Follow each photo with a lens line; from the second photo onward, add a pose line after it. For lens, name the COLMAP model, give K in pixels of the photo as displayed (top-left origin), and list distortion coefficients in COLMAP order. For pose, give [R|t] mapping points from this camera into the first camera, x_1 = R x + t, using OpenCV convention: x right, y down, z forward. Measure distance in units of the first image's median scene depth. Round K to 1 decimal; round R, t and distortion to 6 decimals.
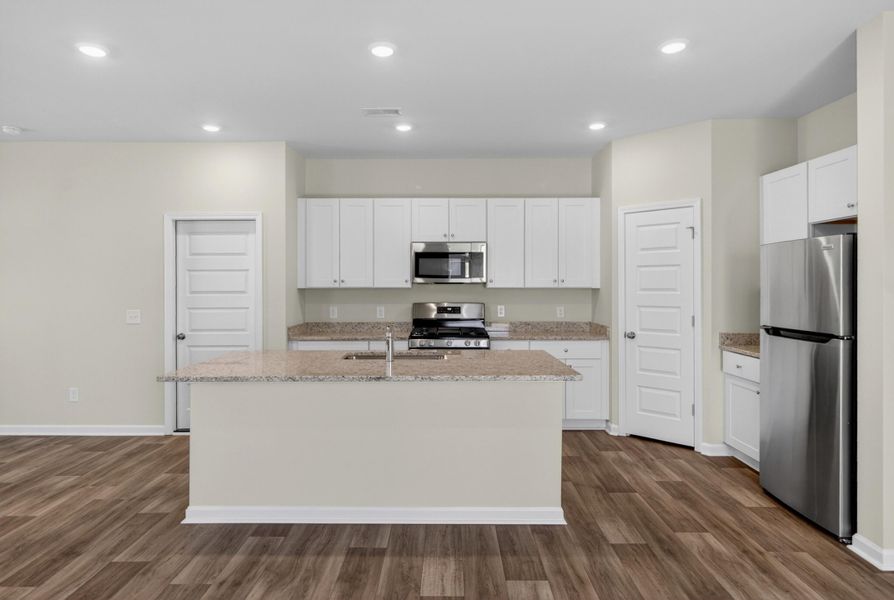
lens RADIAL K [[541.7, 0, 444.4], [0, 541.7, 287.9], [0, 0, 1]] dist [0.000669, 0.000692]
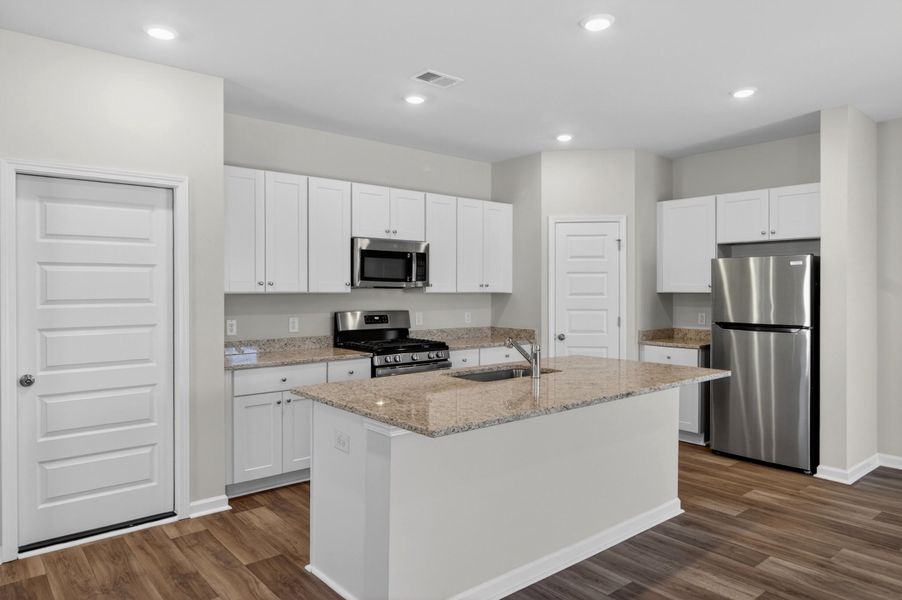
lens RADIAL K [[578.4, 0, 449.7], [0, 578.4, 295.0], [0, 0, 1]] dist [-0.000172, -0.000729]
pose [[0.767059, -0.003826, 0.641565, -0.537249], [0.001546, 0.999990, 0.004115, -0.000596], [-0.641575, -0.002164, 0.767057, 0.257614]]
